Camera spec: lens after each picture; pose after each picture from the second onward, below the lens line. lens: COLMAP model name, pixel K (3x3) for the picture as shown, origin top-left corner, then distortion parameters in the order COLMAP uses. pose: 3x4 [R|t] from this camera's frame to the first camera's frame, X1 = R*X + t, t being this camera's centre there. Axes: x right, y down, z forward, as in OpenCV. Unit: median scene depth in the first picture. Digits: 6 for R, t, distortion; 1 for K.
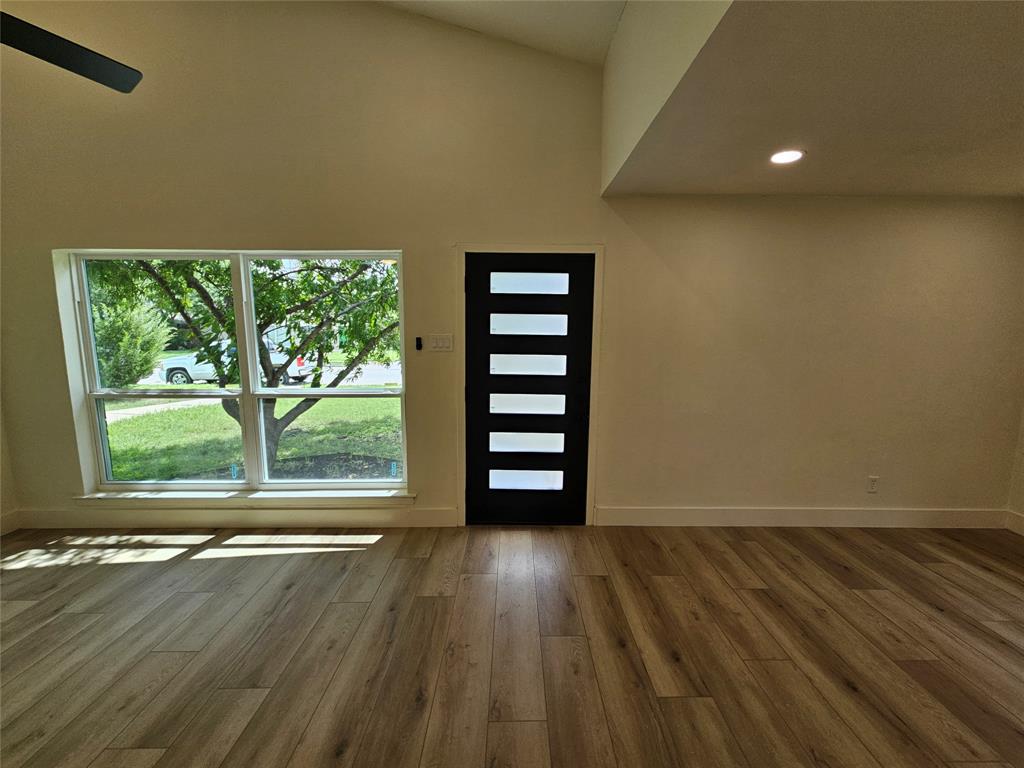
lens RADIAL K [[418.1, 0, 519.2], [0, 418.1, 385.9], [0, 0, 1]] dist [-0.002183, 0.001439]
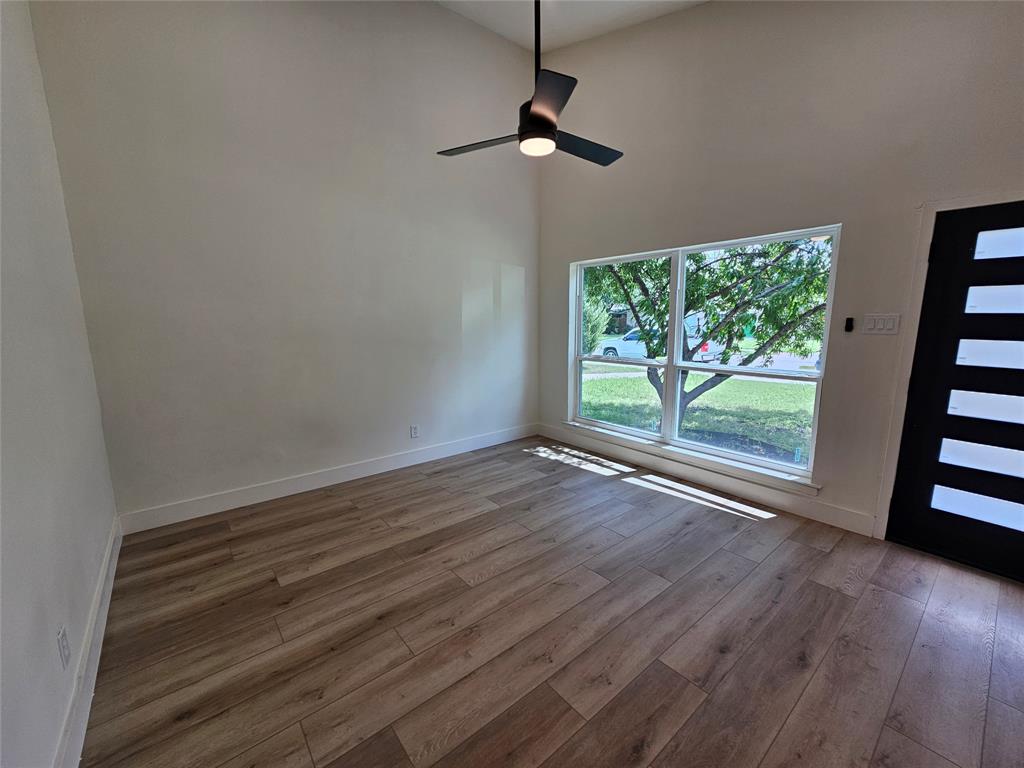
lens RADIAL K [[418.1, 0, 518.7], [0, 418.1, 384.2], [0, 0, 1]] dist [-0.002183, 0.001439]
pose [[0.626740, 0.115663, -0.770596, 0.026734], [-0.098853, 0.992734, 0.068606, 0.039727], [0.772933, 0.033177, 0.633620, -0.145237]]
